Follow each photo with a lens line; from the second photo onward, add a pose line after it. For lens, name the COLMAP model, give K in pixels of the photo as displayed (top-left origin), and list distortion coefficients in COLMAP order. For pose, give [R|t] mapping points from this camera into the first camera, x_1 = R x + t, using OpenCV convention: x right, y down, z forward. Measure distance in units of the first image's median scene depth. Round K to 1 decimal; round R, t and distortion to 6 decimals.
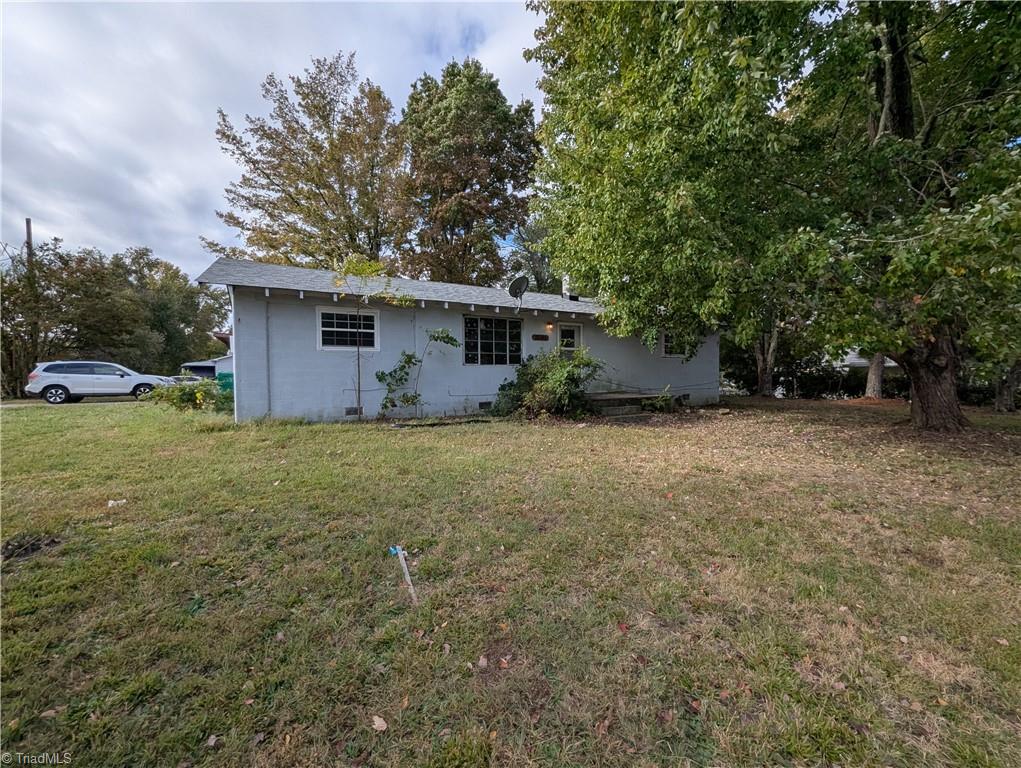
lens RADIAL K [[424.2, 0, 510.7], [0, 424.2, 386.6], [0, 0, 1]] dist [0.000261, -0.001091]
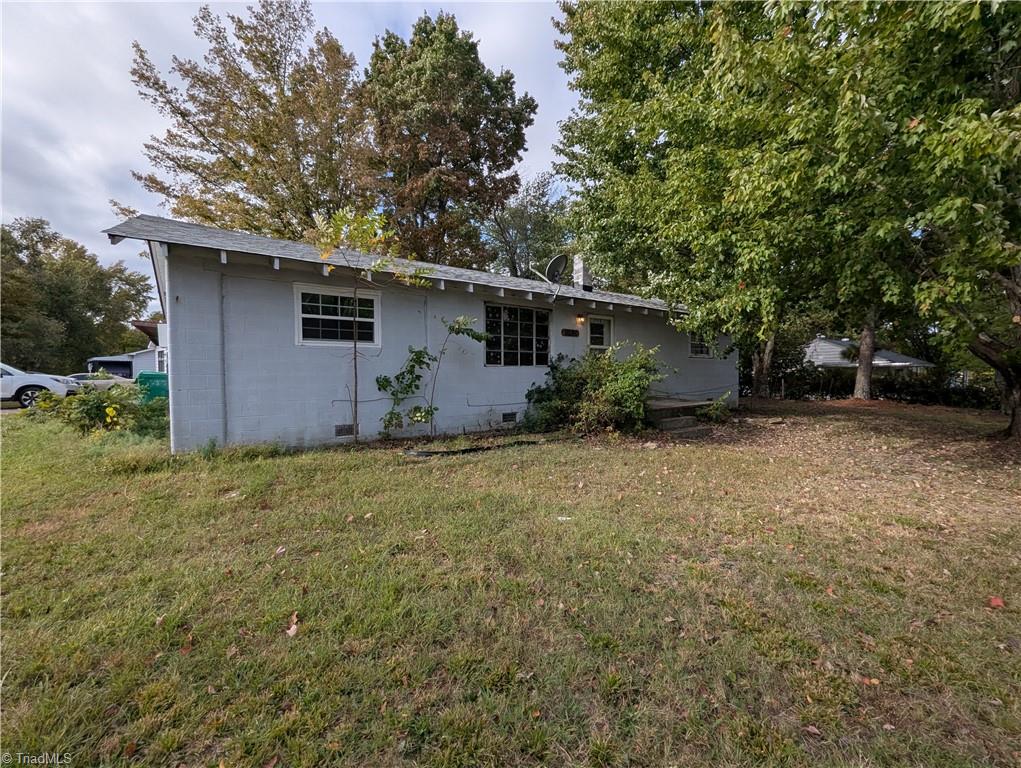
lens RADIAL K [[424.2, 0, 509.3], [0, 424.2, 387.9], [0, 0, 1]] dist [0.000261, -0.001091]
pose [[0.992889, -0.000648, 0.119044, -0.113290], [-0.000750, 0.999931, 0.011698, -0.014511], [-0.119044, -0.011704, 0.992820, 0.155480]]
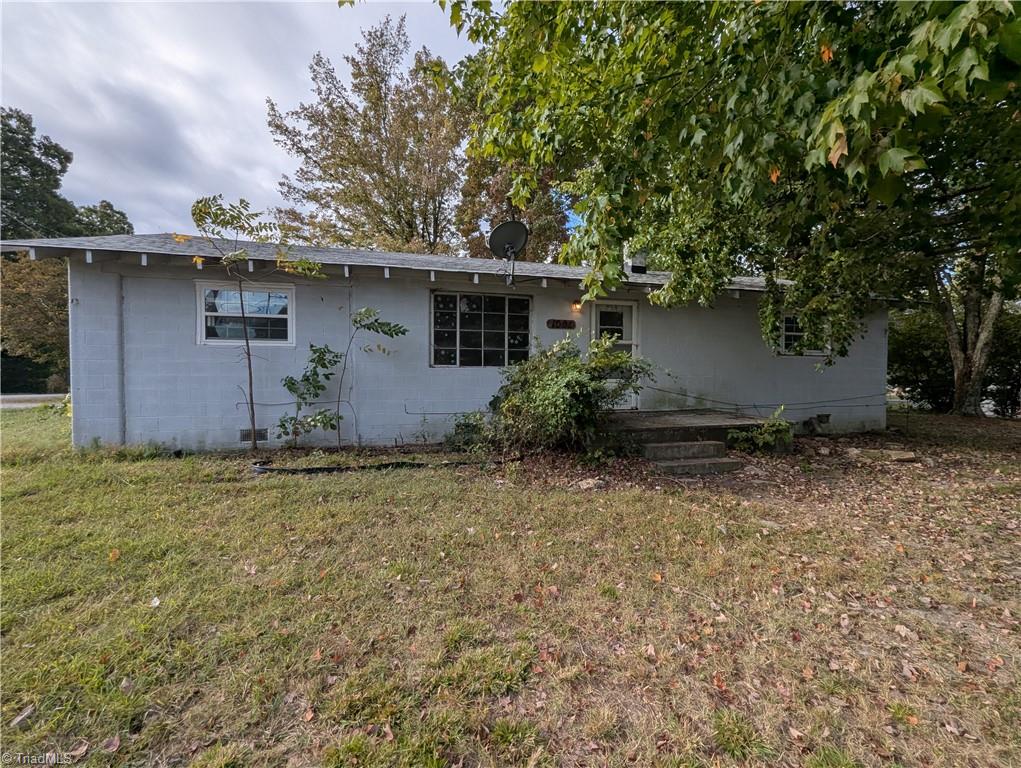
lens RADIAL K [[424.2, 0, 511.3], [0, 424.2, 386.8], [0, 0, 1]] dist [0.000261, -0.001091]
pose [[0.968127, 0.015547, -0.249976, 0.124515], [-0.015133, 0.999879, 0.003576, -0.017275], [0.250002, 0.000321, 0.968245, 0.282640]]
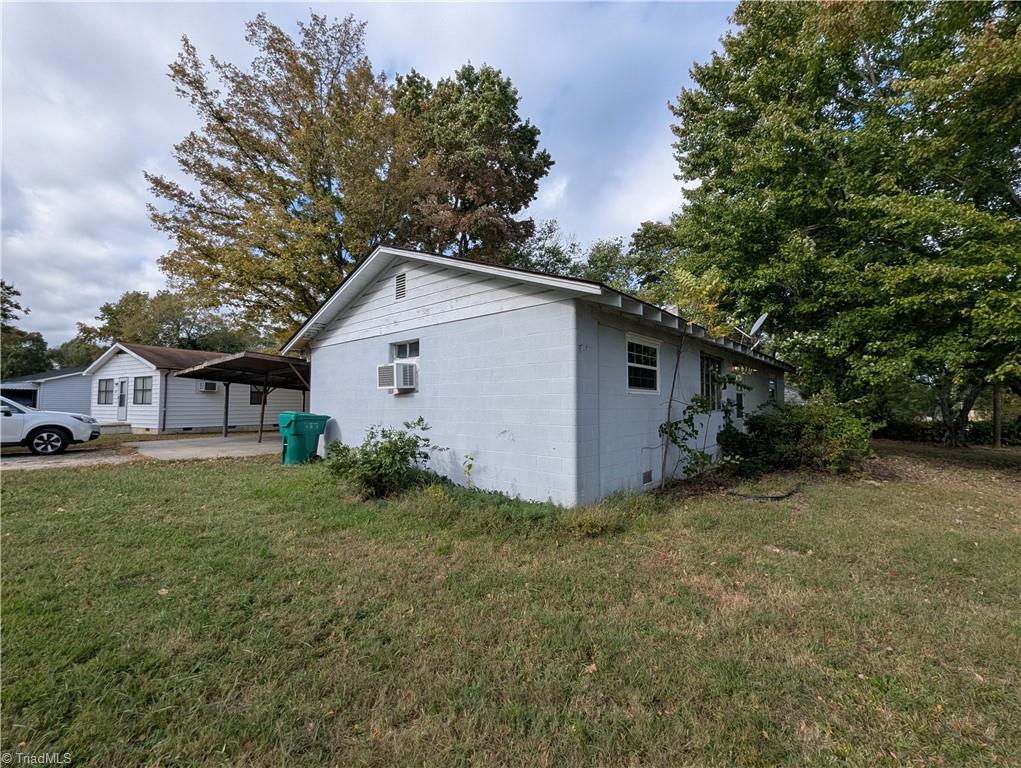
lens RADIAL K [[424.2, 0, 514.4], [0, 424.2, 383.5], [0, 0, 1]] dist [0.000261, -0.001091]
pose [[0.938932, 0.030184, 0.342777, -0.529701], [-0.005239, 0.997284, -0.073468, -0.030593], [-0.344064, 0.067186, 0.936540, 0.244947]]
